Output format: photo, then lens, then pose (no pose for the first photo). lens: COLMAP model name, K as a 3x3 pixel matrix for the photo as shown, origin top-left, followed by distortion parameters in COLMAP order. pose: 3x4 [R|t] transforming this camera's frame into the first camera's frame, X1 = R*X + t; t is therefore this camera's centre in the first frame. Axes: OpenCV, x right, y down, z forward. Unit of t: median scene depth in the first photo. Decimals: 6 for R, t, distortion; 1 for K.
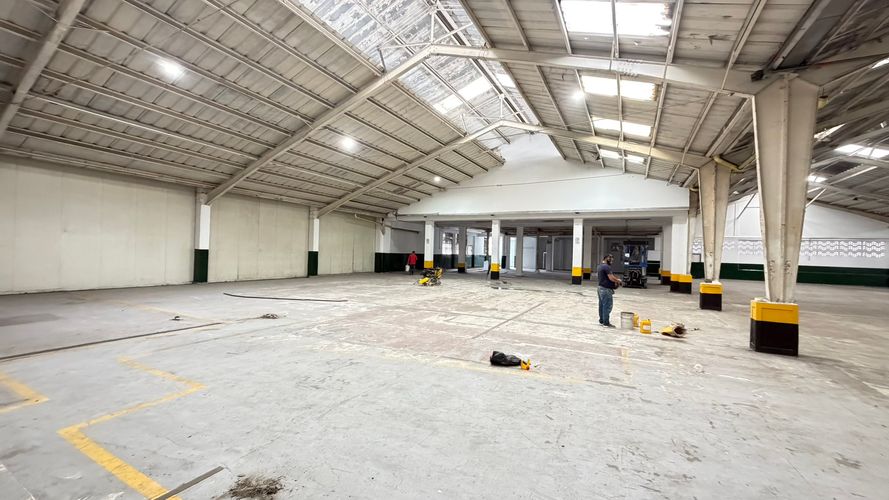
lens RADIAL K [[354.6, 0, 441.7], [0, 354.6, 250.7], [0, 0, 1]] dist [0.000216, 0.000150]
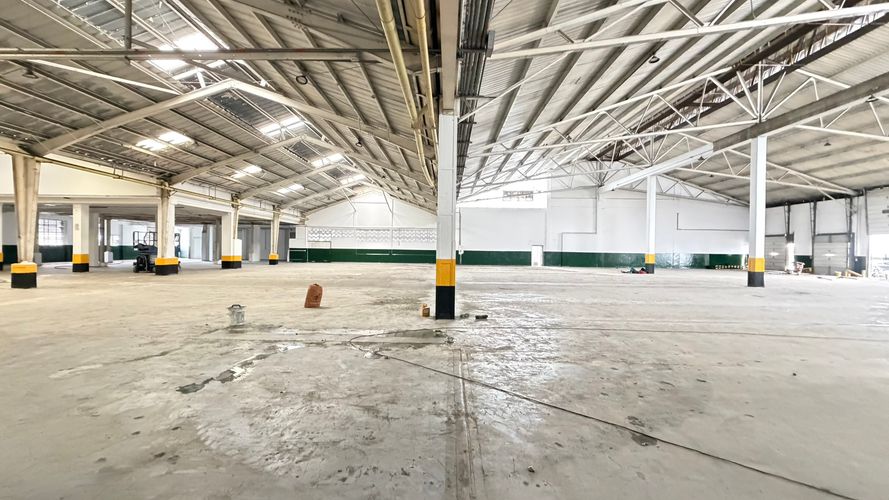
lens RADIAL K [[354.6, 0, 441.2], [0, 354.6, 245.6], [0, 0, 1]] dist [0.000216, 0.000150]
pose [[0.890790, -0.014633, 0.454179, 1.414689], [0.011118, 0.999884, 0.010410, 0.040509], [-0.454279, -0.004223, 0.890850, -0.534750]]
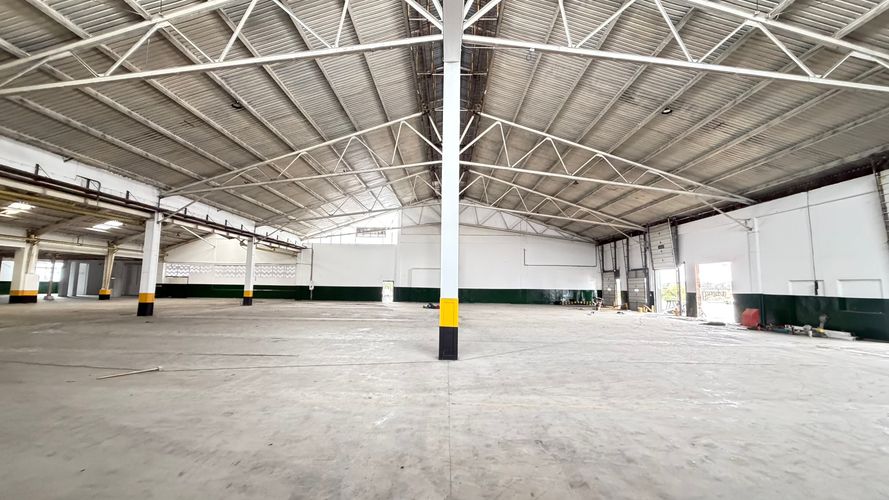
lens RADIAL K [[354.6, 0, 441.0], [0, 354.6, 250.5], [0, 0, 1]] dist [0.000216, 0.000150]
pose [[0.891637, 0.026691, 0.451964, 2.548023], [0.010478, 0.996777, -0.079538, 0.065755], [-0.452630, 0.075654, 0.888483, -1.144850]]
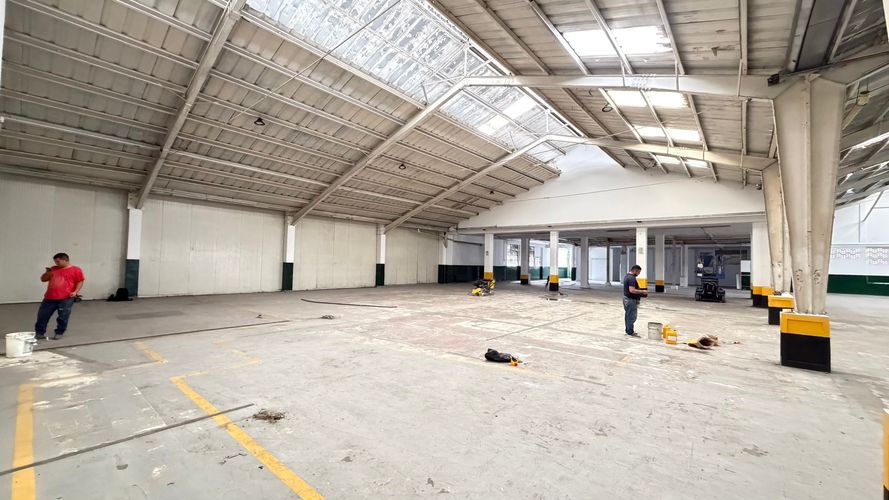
lens RADIAL K [[354.6, 0, 441.8], [0, 354.6, 250.5], [0, 0, 1]] dist [0.000216, 0.000150]
pose [[0.976437, -0.014423, -0.215321, 0.112244], [0.006907, 0.999342, -0.035615, 0.002373], [0.215693, 0.033288, 0.975894, -0.074233]]
